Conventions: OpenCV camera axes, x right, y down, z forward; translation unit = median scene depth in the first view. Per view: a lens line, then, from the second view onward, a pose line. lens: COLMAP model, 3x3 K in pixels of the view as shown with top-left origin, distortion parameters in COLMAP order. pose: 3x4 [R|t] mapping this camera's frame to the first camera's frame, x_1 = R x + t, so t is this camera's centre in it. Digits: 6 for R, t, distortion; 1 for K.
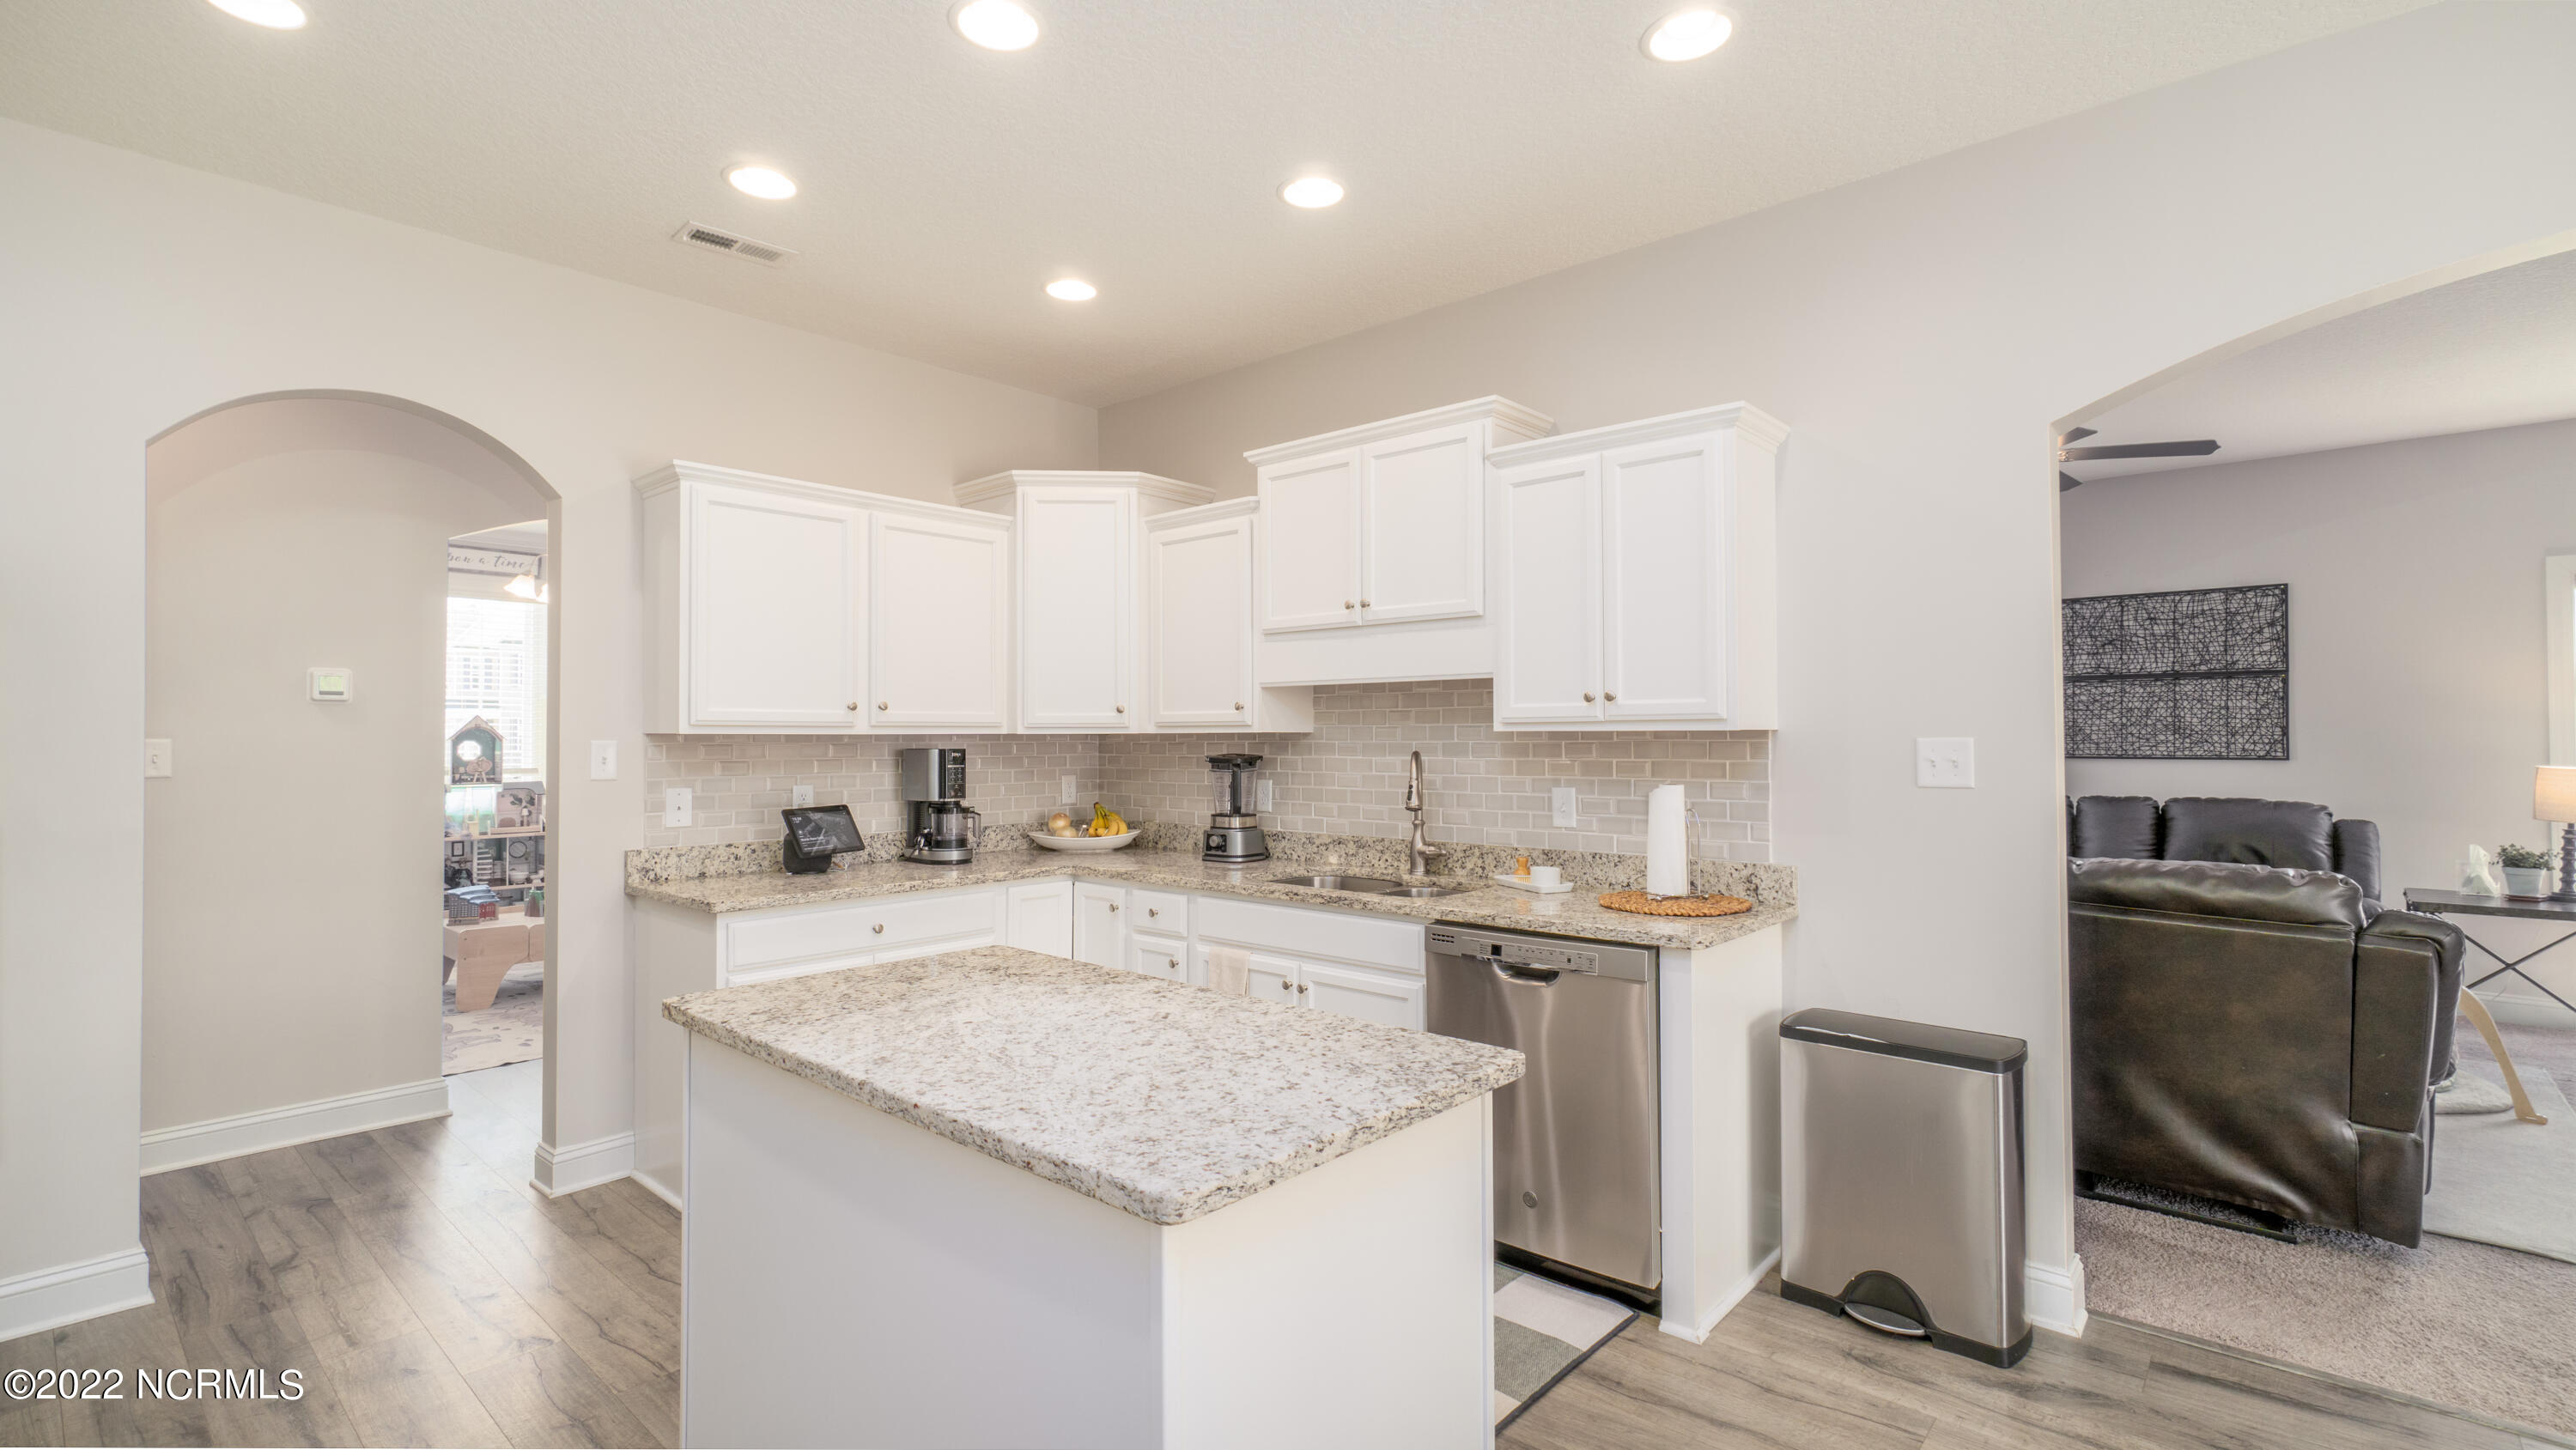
lens RADIAL K [[1144.7, 0, 1285.5], [0, 1144.7, 728.0], [0, 0, 1]] dist [0.001846, -0.000254]
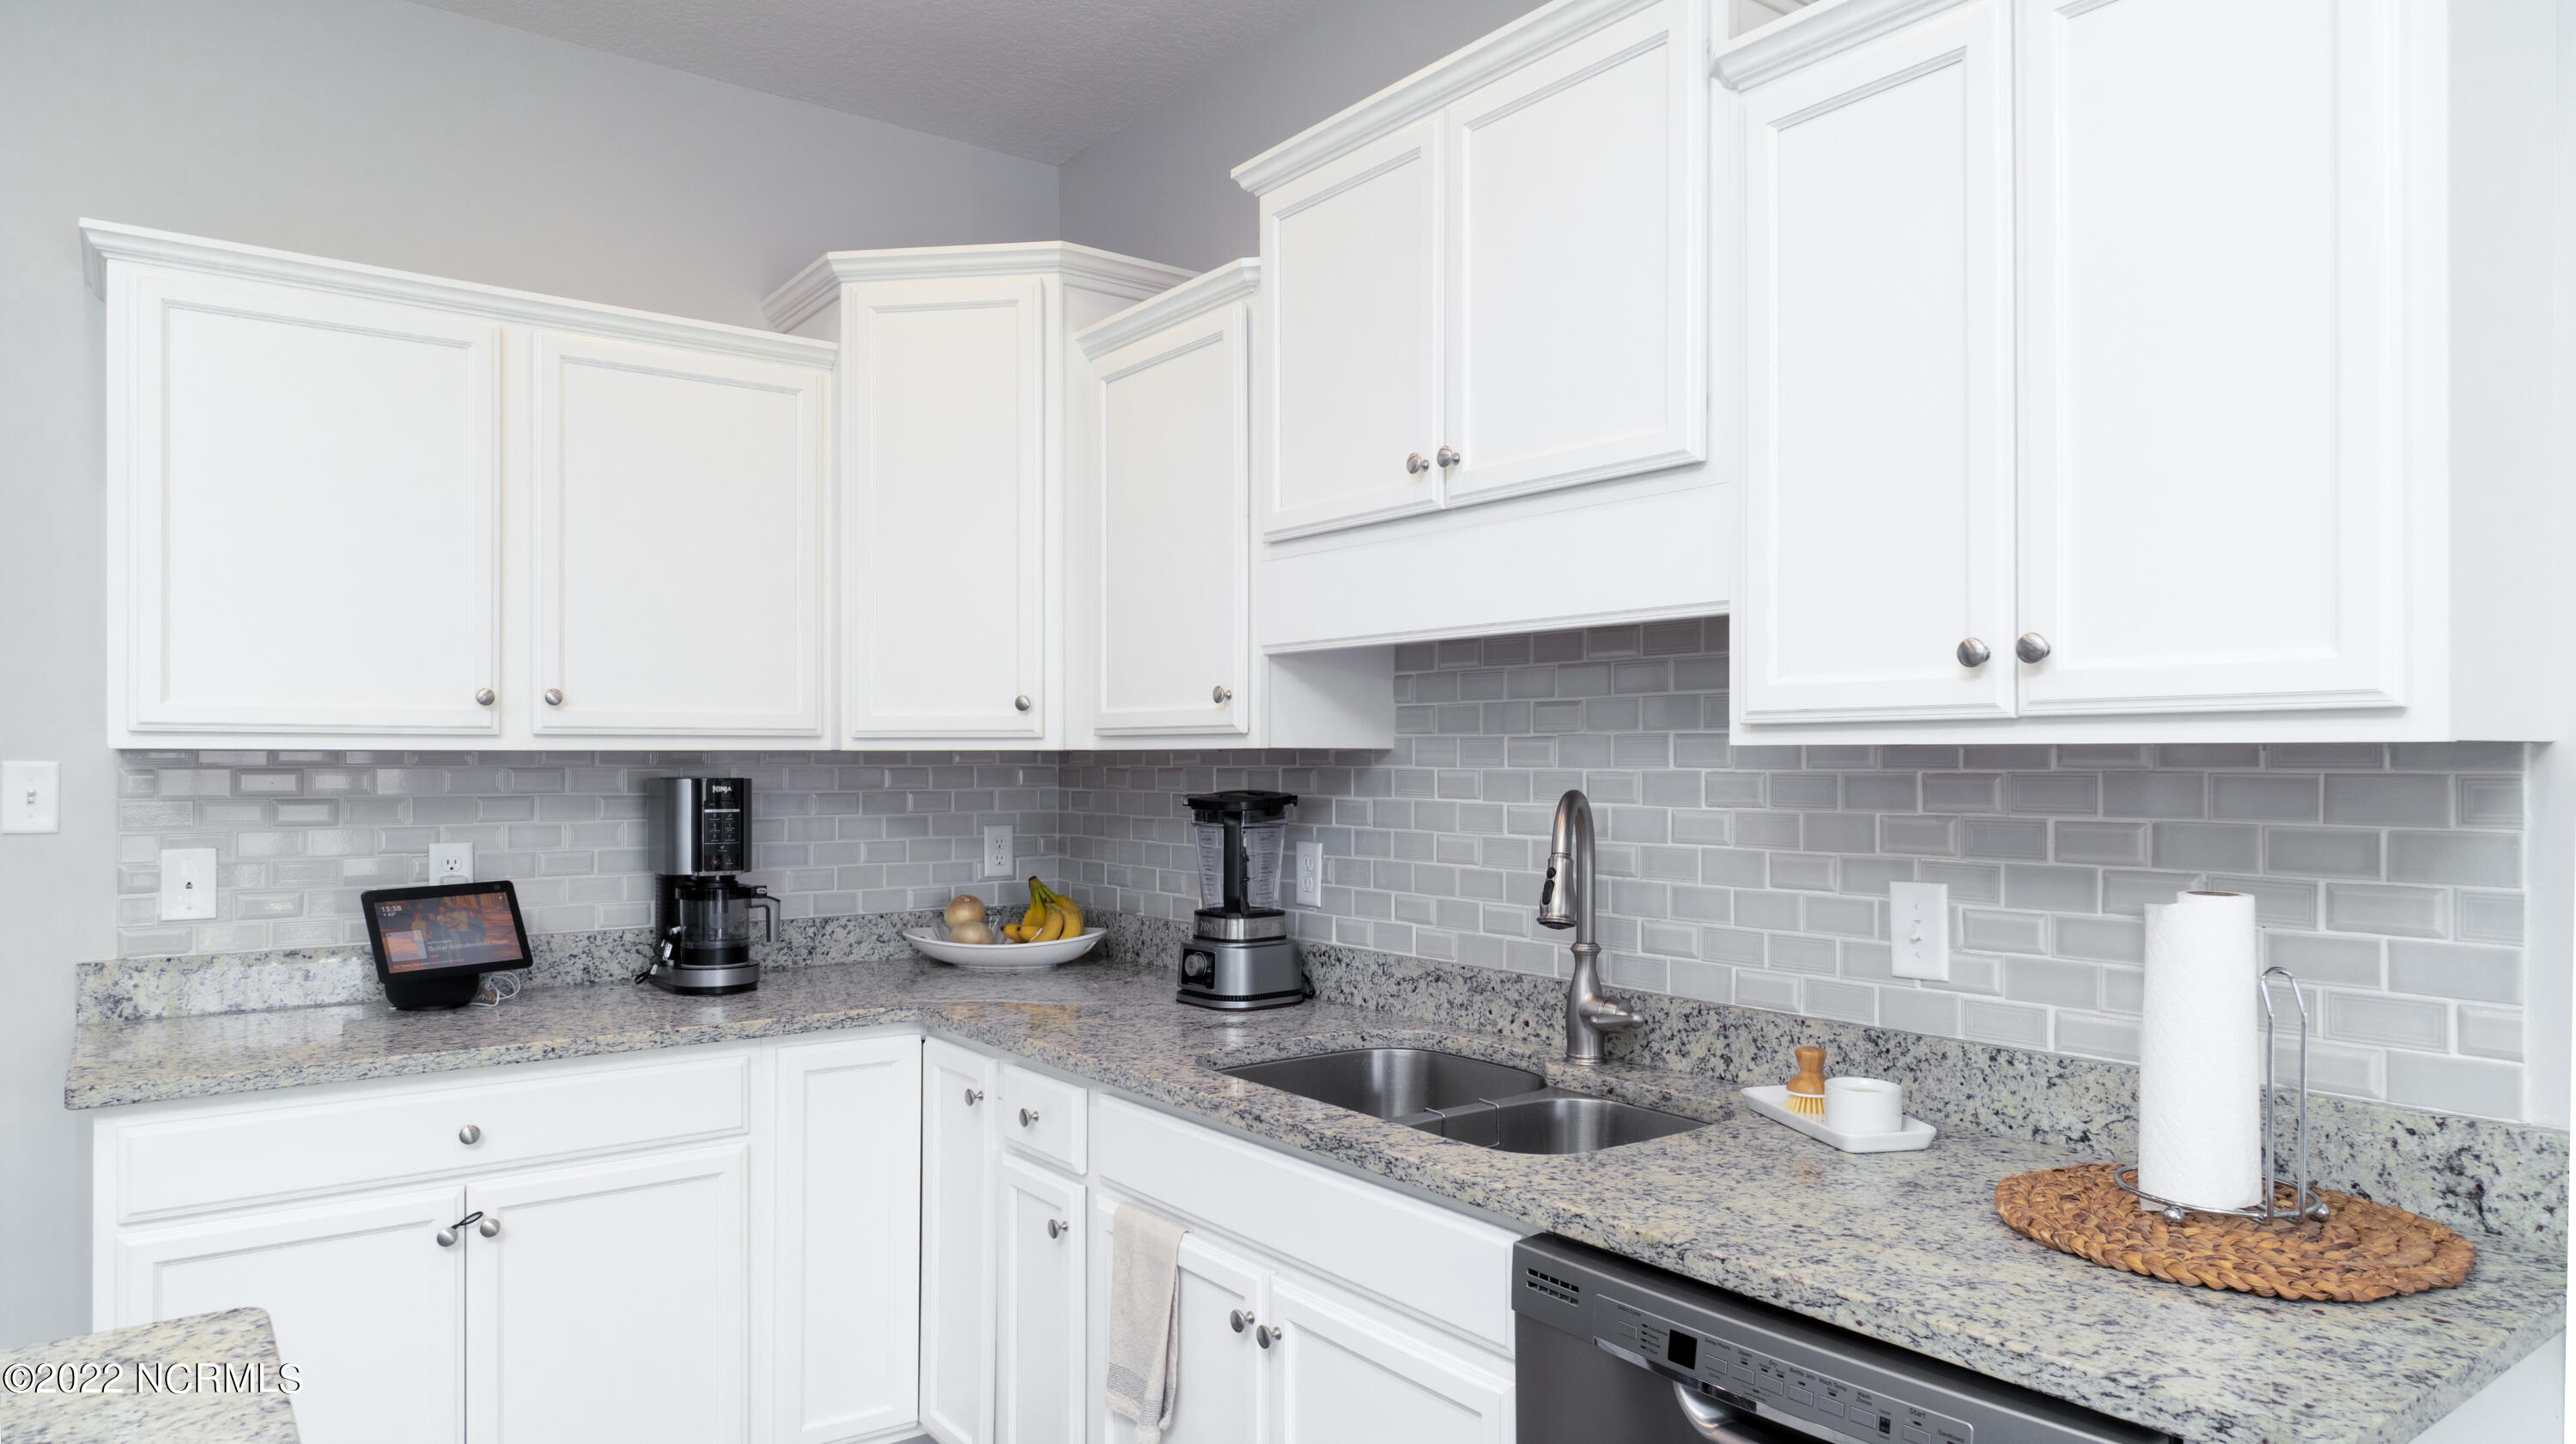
lens RADIAL K [[1544.7, 0, 1260.7], [0, 1544.7, 767.9], [0, 0, 1]] dist [-0.009080, 0.002907]
pose [[0.978105, 0.004086, -0.208070, 0.117935], [-0.001133, 0.999897, 0.014311, 0.002890], [0.208107, -0.013762, 0.978009, 0.380651]]
